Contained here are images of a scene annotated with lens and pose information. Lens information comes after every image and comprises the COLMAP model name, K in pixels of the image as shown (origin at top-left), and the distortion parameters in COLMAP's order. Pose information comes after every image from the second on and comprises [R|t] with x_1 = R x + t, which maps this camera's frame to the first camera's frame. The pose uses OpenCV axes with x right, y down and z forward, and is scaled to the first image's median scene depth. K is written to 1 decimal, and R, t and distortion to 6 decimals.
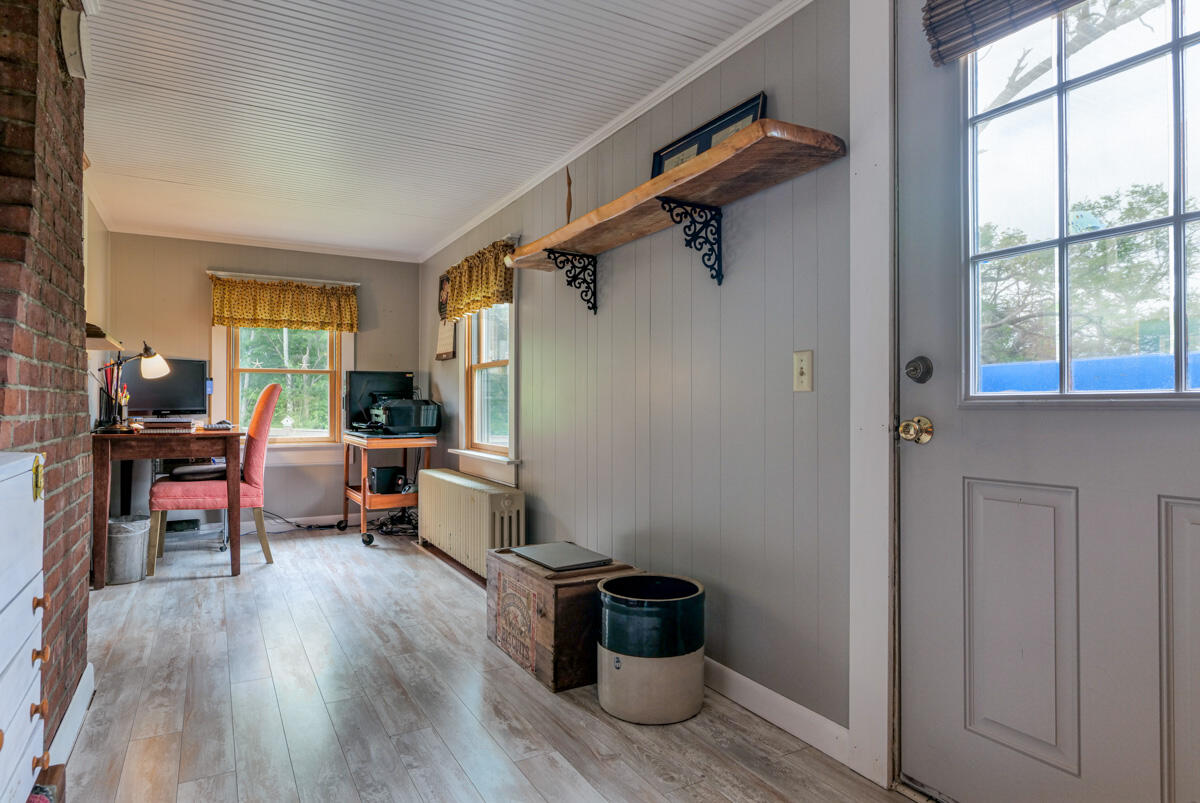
lens RADIAL K [[704.4, 0, 597.3], [0, 704.4, 403.9], [0, 0, 1]] dist [0.002668, 0.001068]
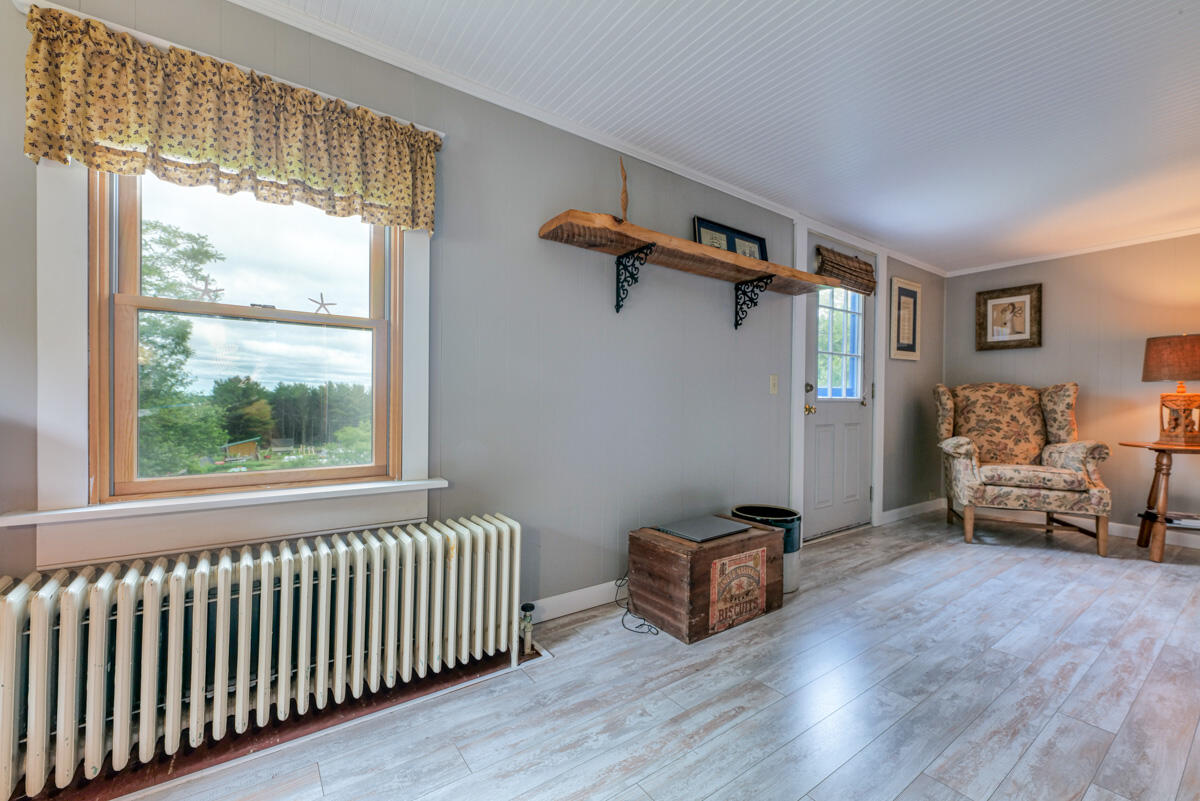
lens RADIAL K [[497.3, 0, 592.4], [0, 497.3, 394.7], [0, 0, 1]] dist [0.000104, -0.000495]
pose [[-0.116832, 0.003959, 0.993144, -0.810527], [-0.011905, 0.999915, -0.005386, -0.000662], [-0.993080, -0.012453, -0.116775, 1.214955]]
